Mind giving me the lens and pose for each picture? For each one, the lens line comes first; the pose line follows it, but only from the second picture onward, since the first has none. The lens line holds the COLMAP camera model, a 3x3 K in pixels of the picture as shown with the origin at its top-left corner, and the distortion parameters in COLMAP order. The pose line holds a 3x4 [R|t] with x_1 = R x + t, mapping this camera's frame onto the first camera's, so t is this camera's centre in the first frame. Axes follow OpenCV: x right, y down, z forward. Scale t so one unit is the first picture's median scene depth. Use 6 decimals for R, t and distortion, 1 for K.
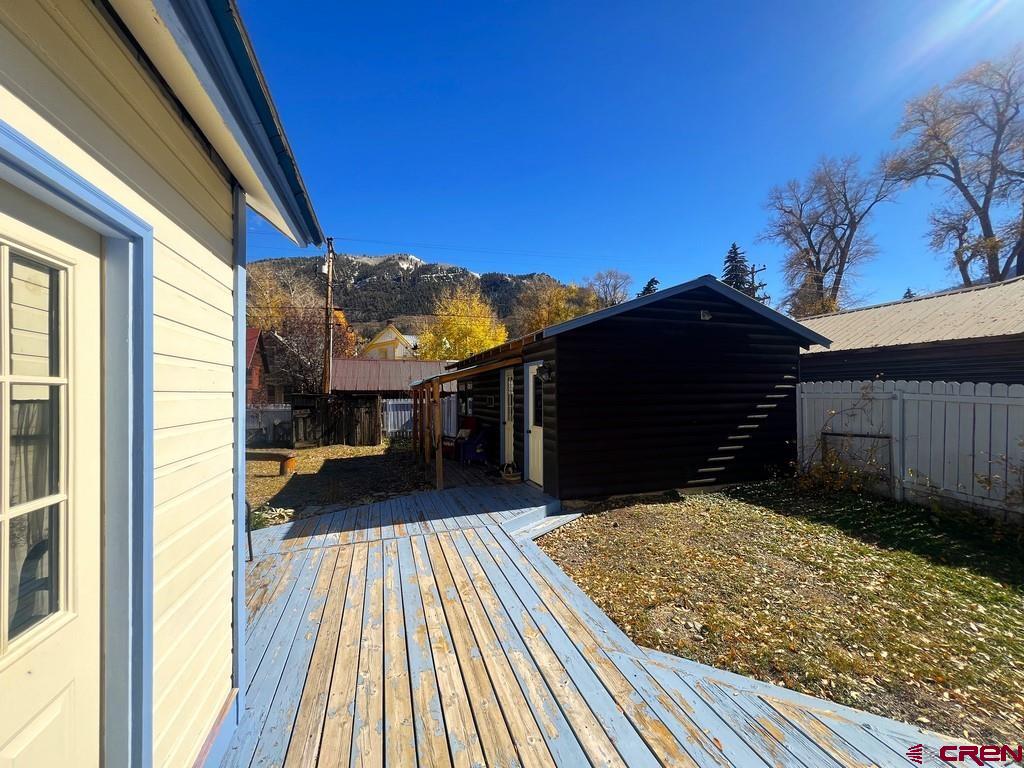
lens RADIAL K [[412.1, 0, 509.2], [0, 412.1, 388.0], [0, 0, 1]] dist [0.002545, -0.000168]
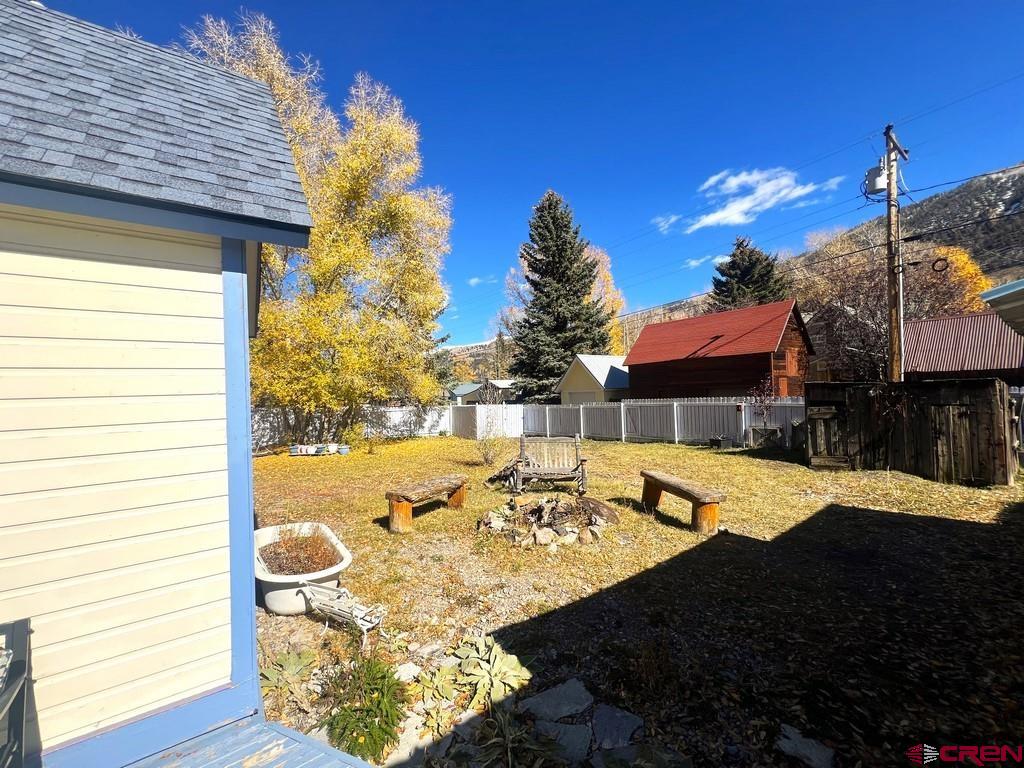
lens RADIAL K [[412.1, 0, 509.2], [0, 412.1, 388.0], [0, 0, 1]] dist [0.002545, -0.000168]
pose [[0.320455, -0.020793, -0.947035, -0.050607], [0.049979, 0.998738, -0.005016, 0.002521], [0.945944, -0.045725, 0.321090, 0.334473]]
